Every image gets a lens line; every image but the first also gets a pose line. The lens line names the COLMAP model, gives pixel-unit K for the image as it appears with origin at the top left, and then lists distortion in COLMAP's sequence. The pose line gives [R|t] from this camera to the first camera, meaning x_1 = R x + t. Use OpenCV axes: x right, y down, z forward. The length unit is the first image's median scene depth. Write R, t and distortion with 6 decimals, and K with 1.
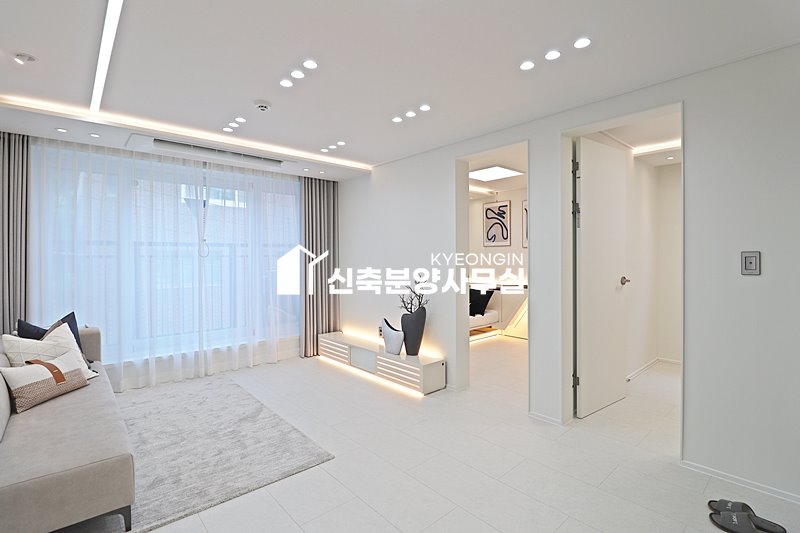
lens RADIAL K [[377.5, 0, 402.8], [0, 377.5, 257.0], [0, 0, 1]] dist [-0.014285, -0.000838]
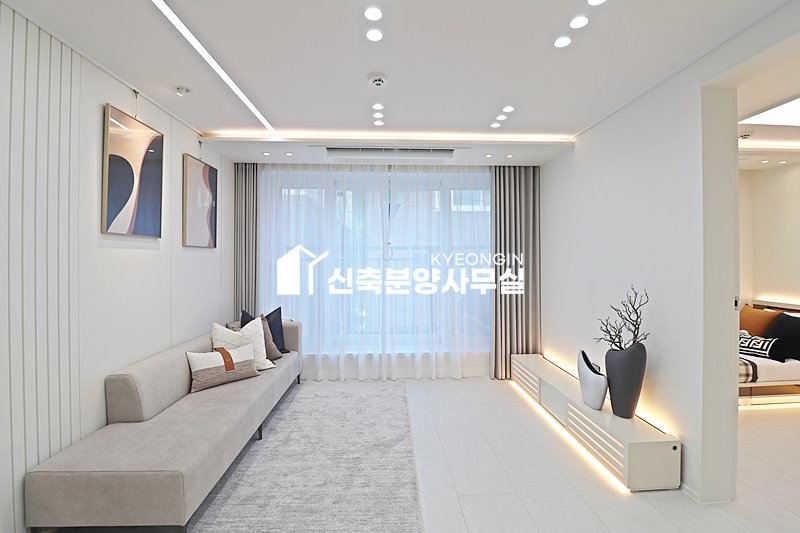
lens RADIAL K [[368.2, 0, 403.7], [0, 368.2, 259.0], [0, 0, 1]] dist [0.001636, -0.013699]
pose [[0.775300, 0.002016, -0.631590, 0.134571], [-0.001009, 0.999998, 0.001953, -0.006199], [0.631592, -0.000876, 0.775300, 0.296792]]
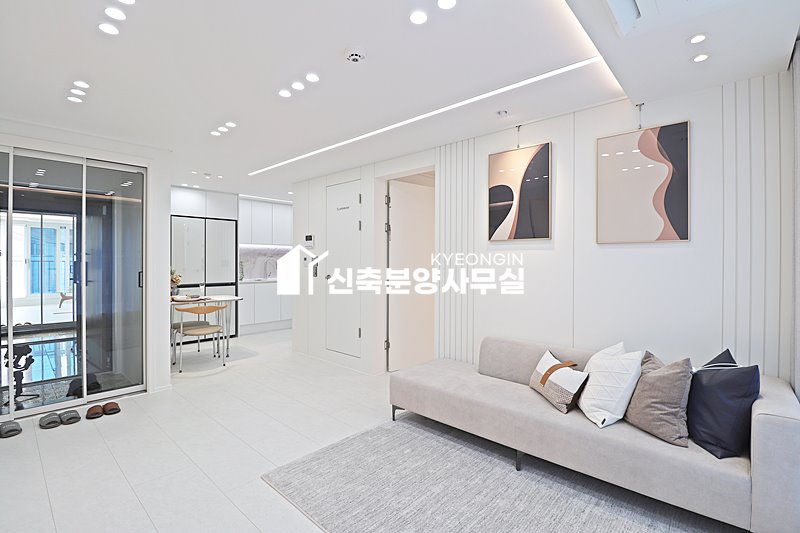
lens RADIAL K [[368.2, 0, 403.7], [0, 368.2, 259.0], [0, 0, 1]] dist [0.001636, -0.013699]
pose [[-0.994421, 0.002464, -0.105454, -0.283371], [0.002730, 0.999993, -0.002380, -0.001056], [0.105448, -0.002655, -0.994421, 1.261527]]
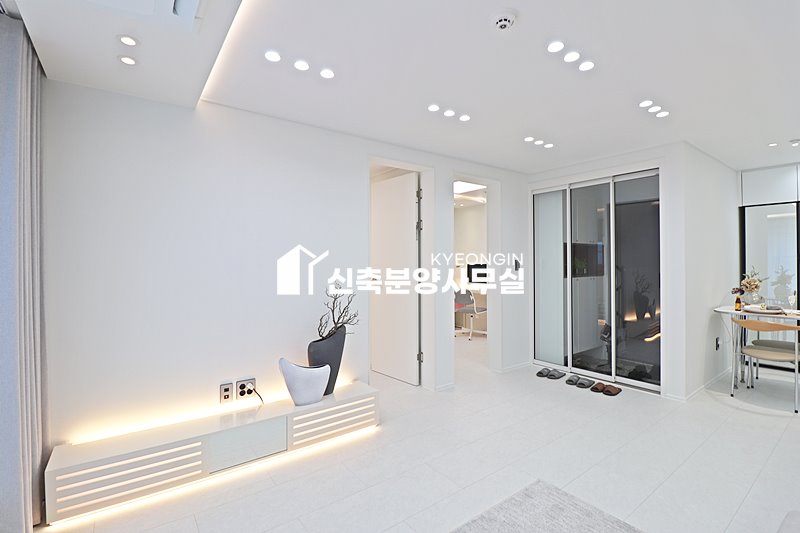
lens RADIAL K [[374.4, 0, 411.0], [0, 374.4, 264.8], [0, 0, 1]] dist [-0.017608, -0.000162]
pose [[0.082584, 0.005455, 0.996569, -0.726158], [0.006484, 0.999961, -0.006011, 0.008797], [-0.996563, 0.006958, 0.082545, 0.796405]]
